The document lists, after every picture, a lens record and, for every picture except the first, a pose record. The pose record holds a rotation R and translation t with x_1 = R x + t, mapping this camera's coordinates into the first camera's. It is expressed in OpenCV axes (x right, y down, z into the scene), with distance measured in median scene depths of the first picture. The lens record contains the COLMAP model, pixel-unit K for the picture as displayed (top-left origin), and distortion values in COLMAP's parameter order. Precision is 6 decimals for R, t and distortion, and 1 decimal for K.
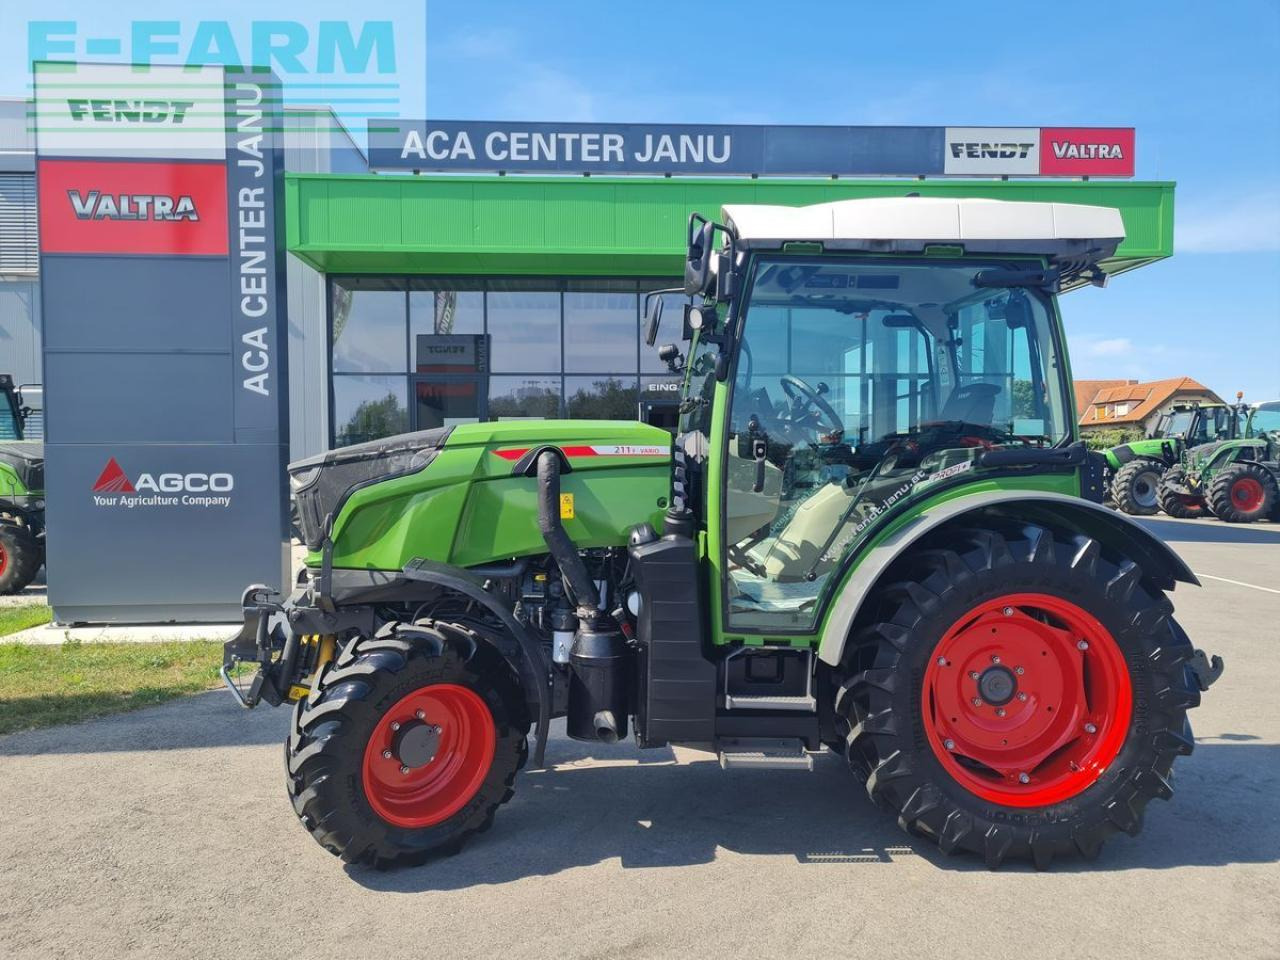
lens RADIAL K [[1003.2, 0, 613.2], [0, 1003.2, 495.1], [0, 0, 1]] dist [0.053186, -0.022069]
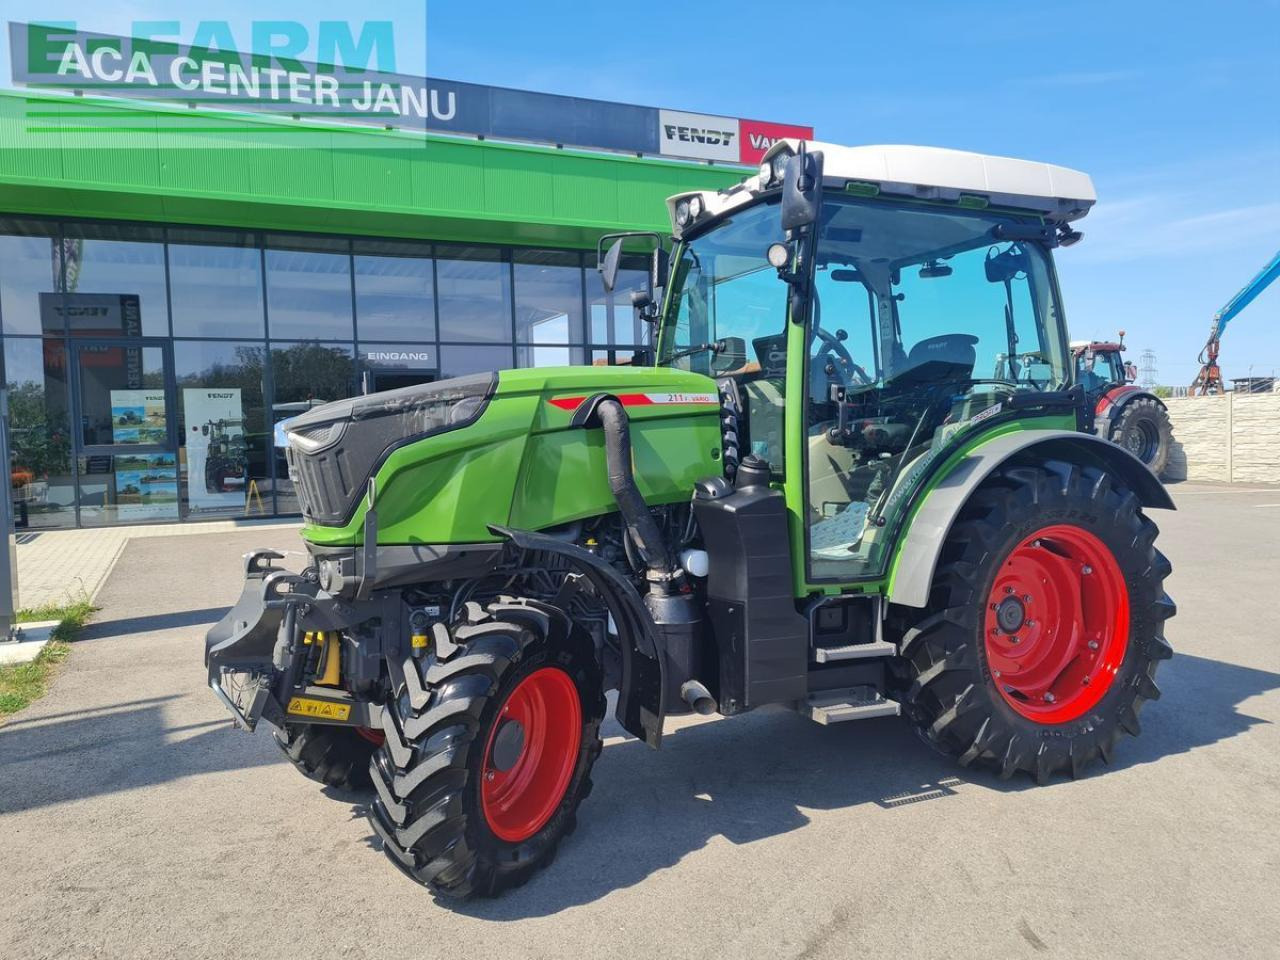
lens RADIAL K [[1003.2, 0, 649.8], [0, 1003.2, 483.5], [0, 0, 1]] dist [0.053186, -0.022069]
pose [[0.924573, -0.041088, 0.378782, -0.373347], [0.036928, 0.999151, 0.018242, 0.015981], [-0.379210, -0.002878, 0.925306, 0.158863]]
